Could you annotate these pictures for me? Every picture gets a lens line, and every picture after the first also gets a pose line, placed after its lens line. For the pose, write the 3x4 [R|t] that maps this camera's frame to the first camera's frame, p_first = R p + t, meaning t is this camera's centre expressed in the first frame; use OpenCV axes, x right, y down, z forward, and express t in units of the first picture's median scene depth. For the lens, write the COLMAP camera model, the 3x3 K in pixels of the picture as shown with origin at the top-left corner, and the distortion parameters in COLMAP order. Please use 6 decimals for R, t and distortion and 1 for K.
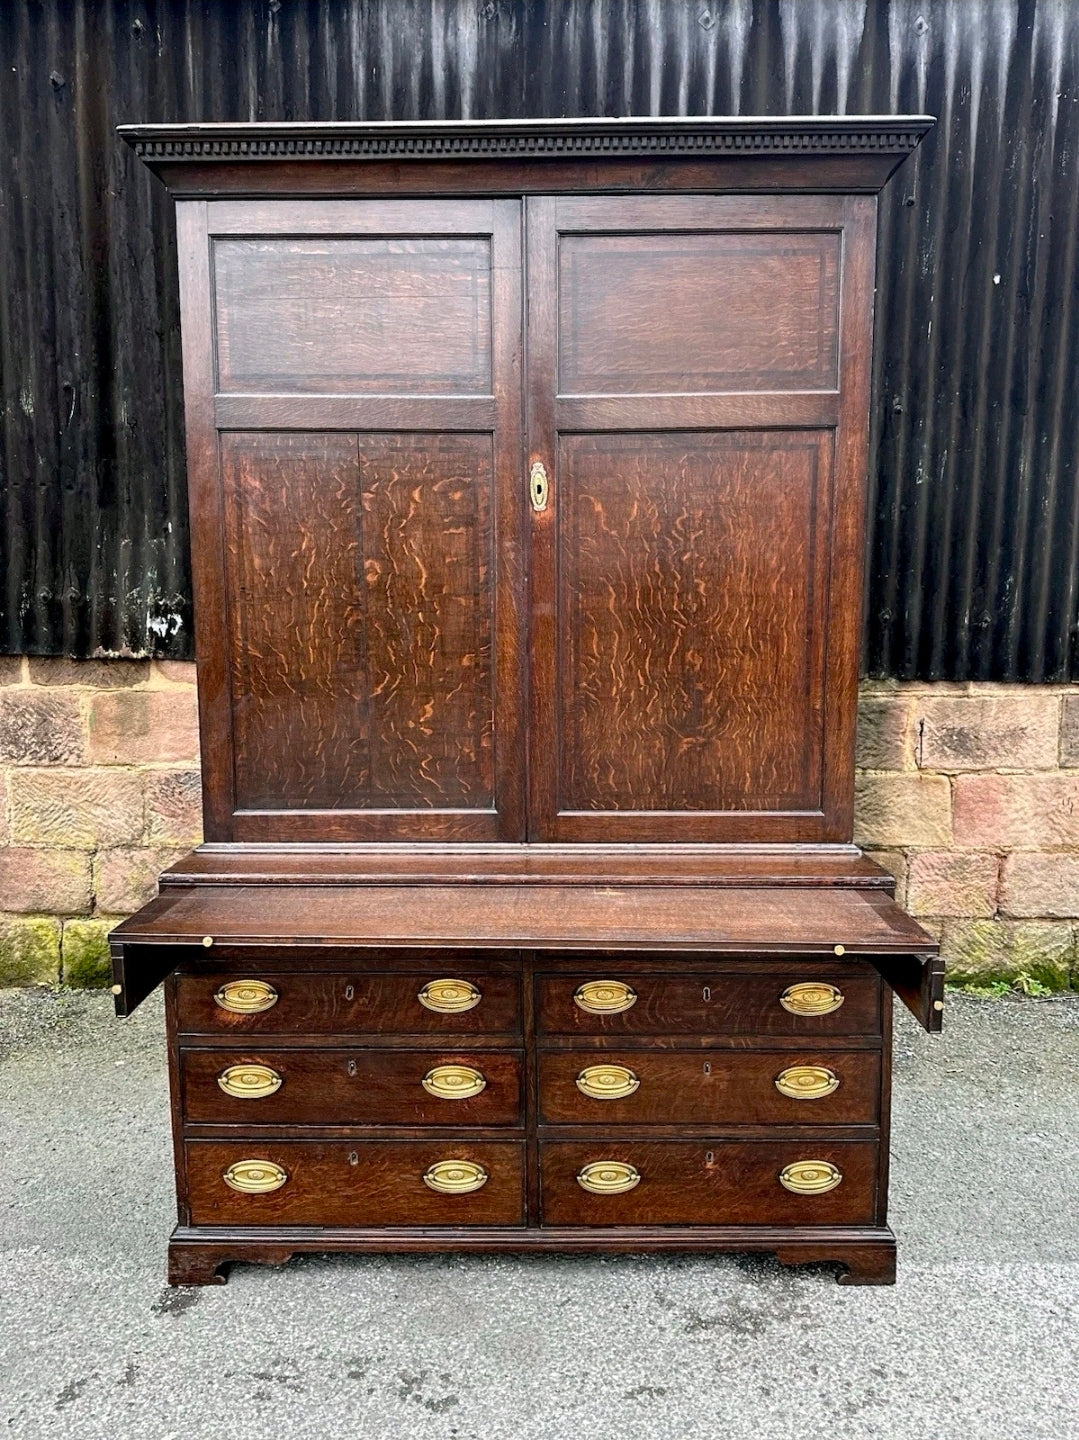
lens RADIAL K [[996.2, 0, 536.0], [0, 996.2, 720.7], [0, 0, 1]] dist [0.033438, -0.029127]
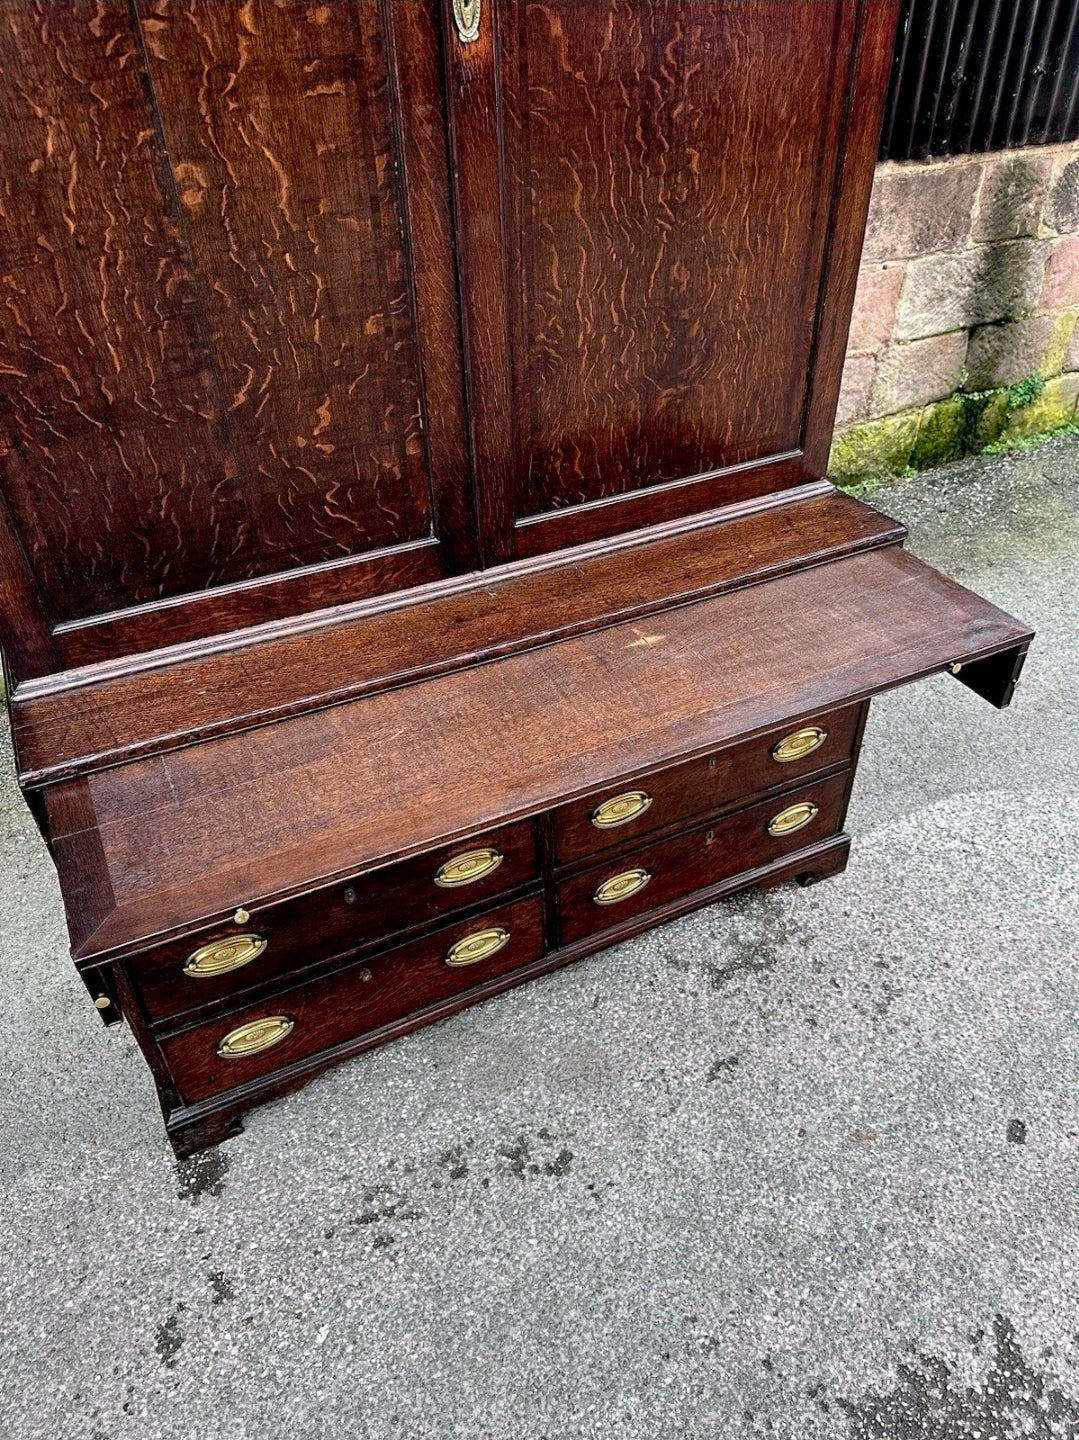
lens RADIAL K [[1001.5, 0, 532.5], [0, 1001.5, 718.1], [0, 0, 1]] dist [0.033534, -0.043395]
pose [[0.894851, -0.287328, 0.341590, -0.273530], [0.076277, 0.852449, 0.517216, -0.174370], [-0.439799, -0.436776, 0.784731, 0.352354]]
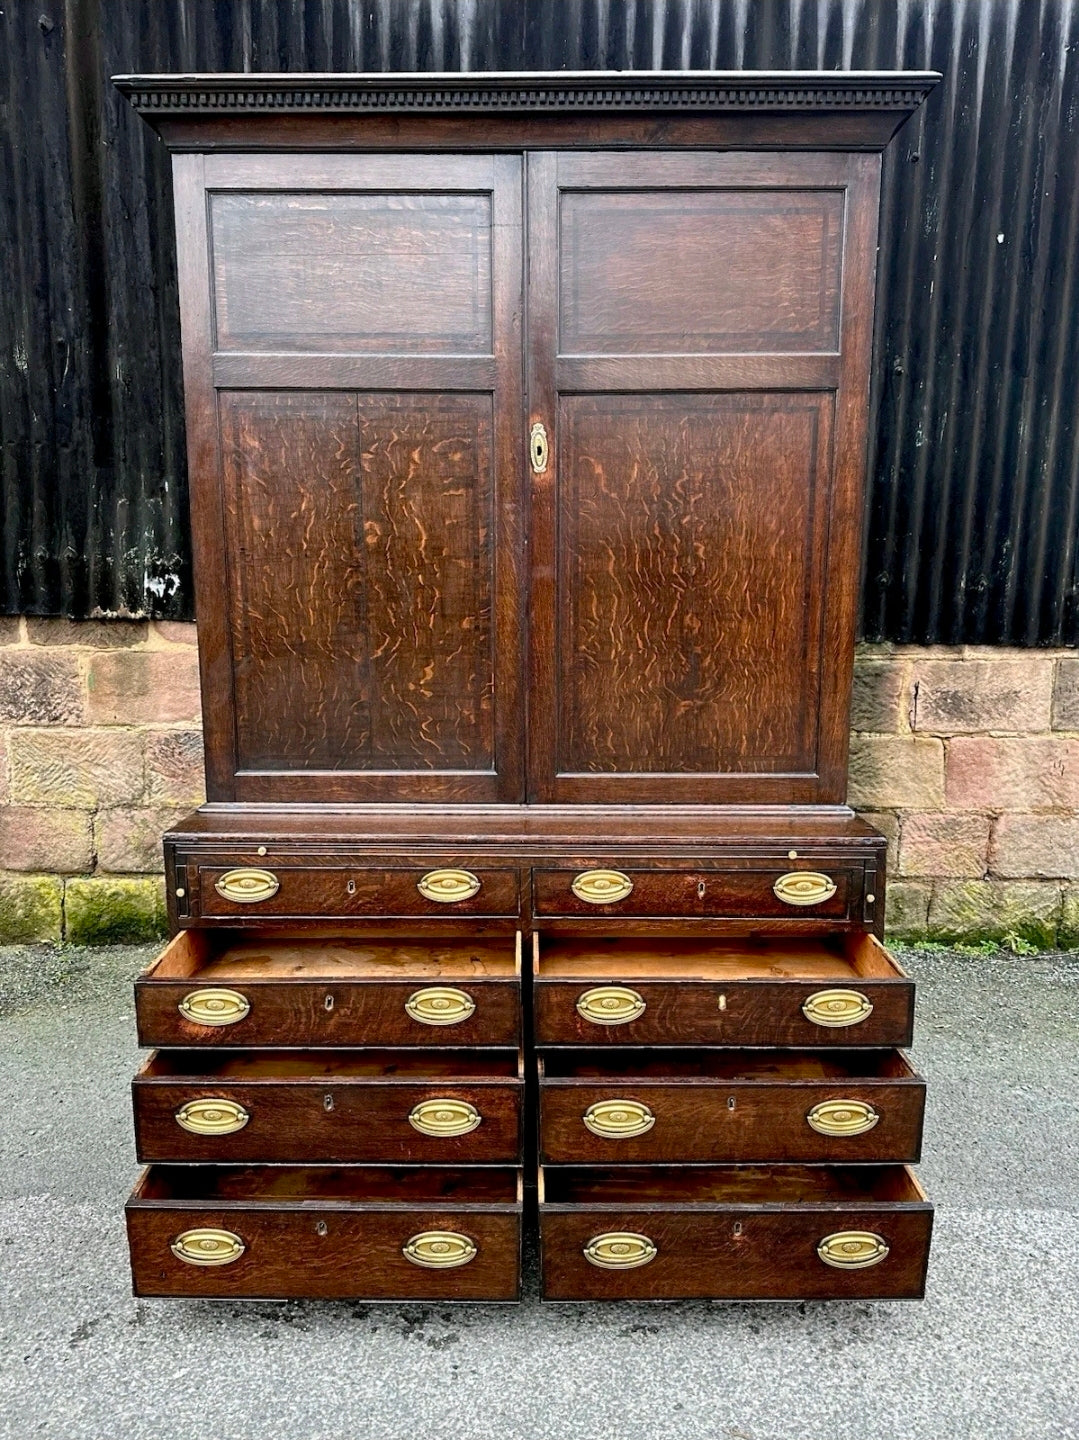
lens RADIAL K [[995.9, 0, 539.5], [0, 995.9, 721.5], [0, 0, 1]] dist [0.033265, -0.030074]
pose [[0.999968, 0.003116, 0.007401, -0.003183], [-0.003406, 0.999215, 0.039464, -0.000881], [-0.007272, -0.039488, 0.999194, -0.009078]]
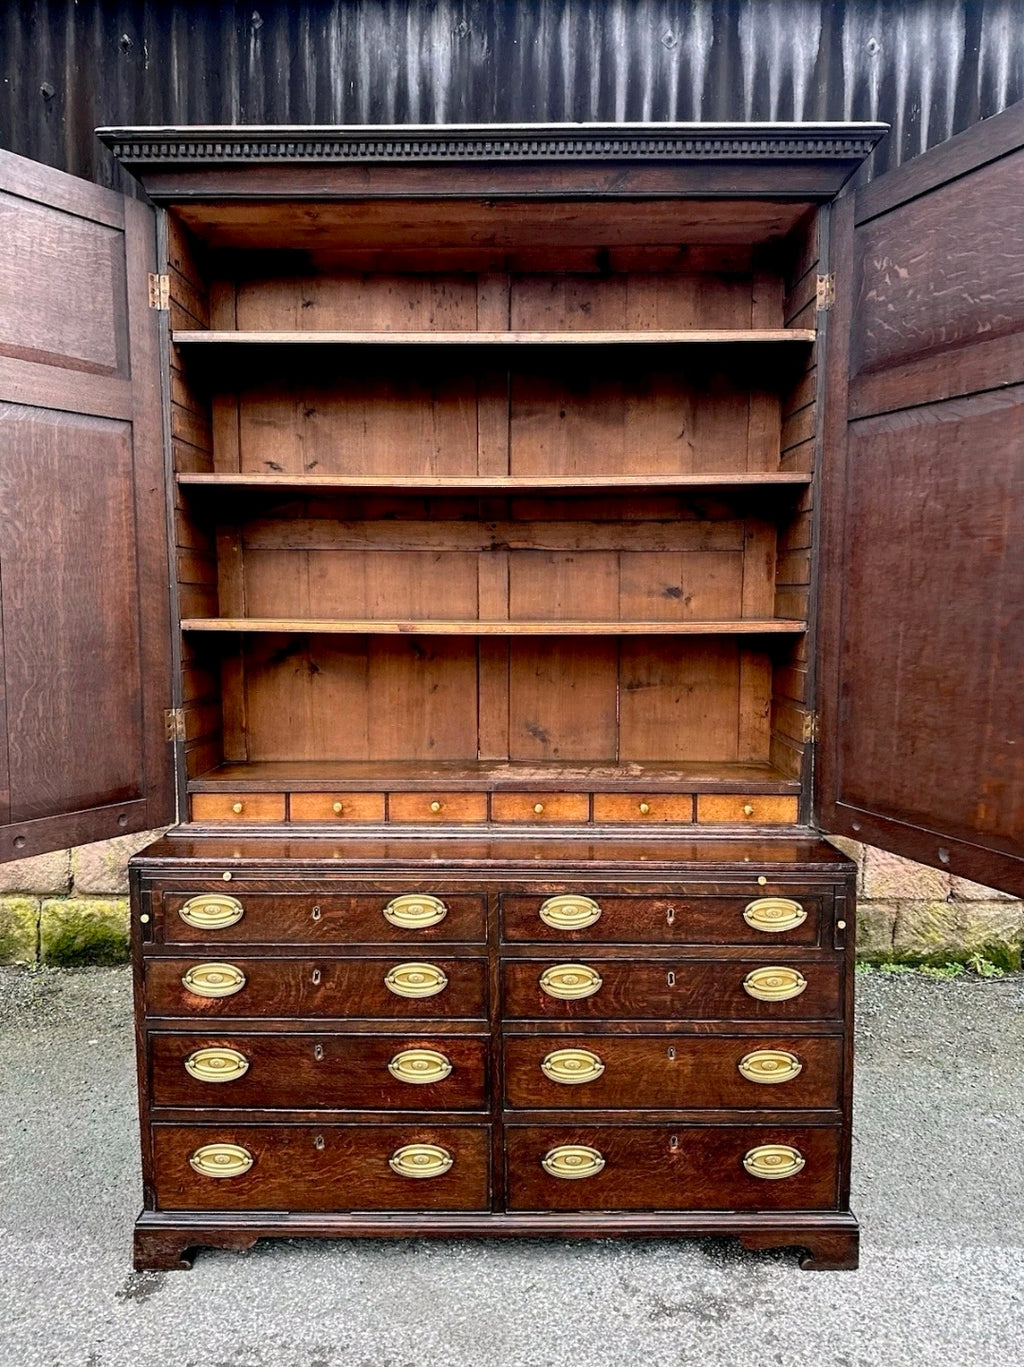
lens RADIAL K [[947.1, 0, 511.5], [0, 947.1, 684.0], [0, 0, 1]] dist [0.023920, -0.019263]
pose [[0.999971, 0.004009, 0.006459, 0.002113], [-0.003857, 0.999720, -0.023362, -0.001042], [-0.006551, 0.023336, 0.999706, 0.033947]]
